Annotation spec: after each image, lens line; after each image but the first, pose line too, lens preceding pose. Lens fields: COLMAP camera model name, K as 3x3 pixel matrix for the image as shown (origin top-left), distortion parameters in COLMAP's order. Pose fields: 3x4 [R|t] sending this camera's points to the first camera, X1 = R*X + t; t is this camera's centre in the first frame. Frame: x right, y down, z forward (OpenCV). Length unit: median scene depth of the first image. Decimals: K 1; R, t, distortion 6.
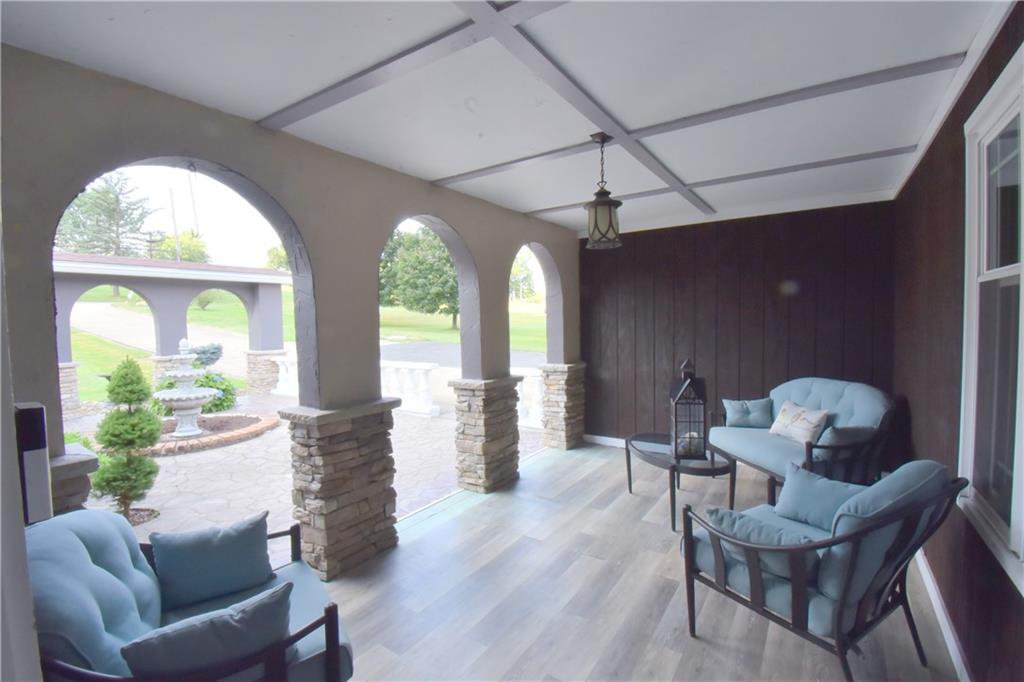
lens RADIAL K [[455.9, 0, 512.0], [0, 455.9, 341.0], [0, 0, 1]] dist [-0.001946, -0.000373]
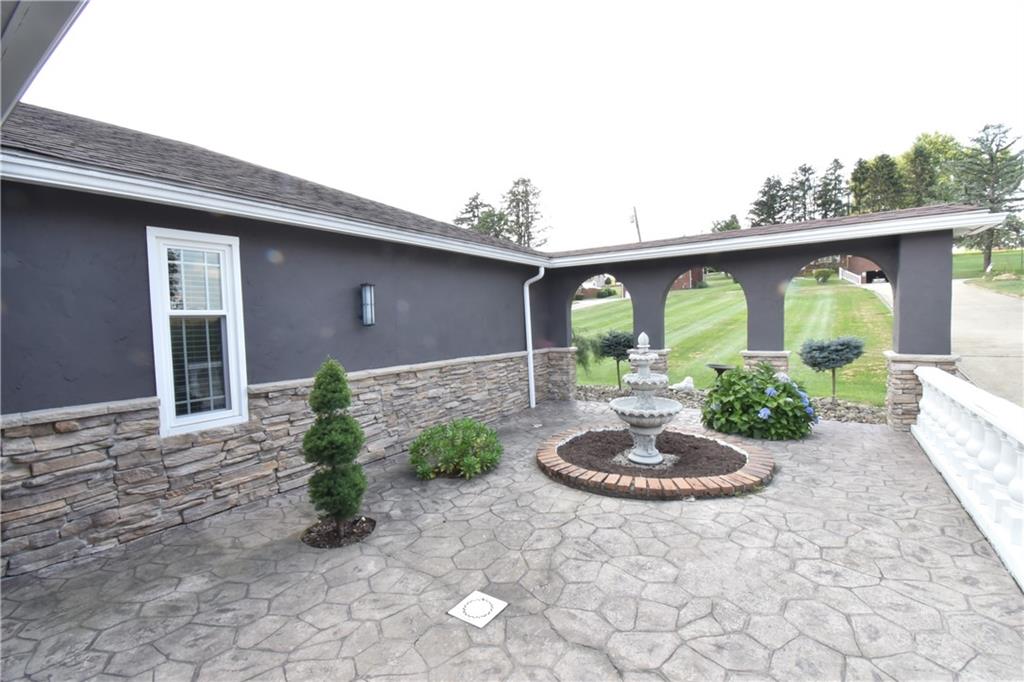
lens RADIAL K [[455.9, 0, 512.0], [0, 455.9, 341.0], [0, 0, 1]] dist [-0.001946, -0.000373]
pose [[0.006696, 0.062191, -0.998042, 0.027209], [-0.020382, 0.997865, 0.062043, -0.032222], [0.999770, 0.019926, 0.007950, 0.749870]]
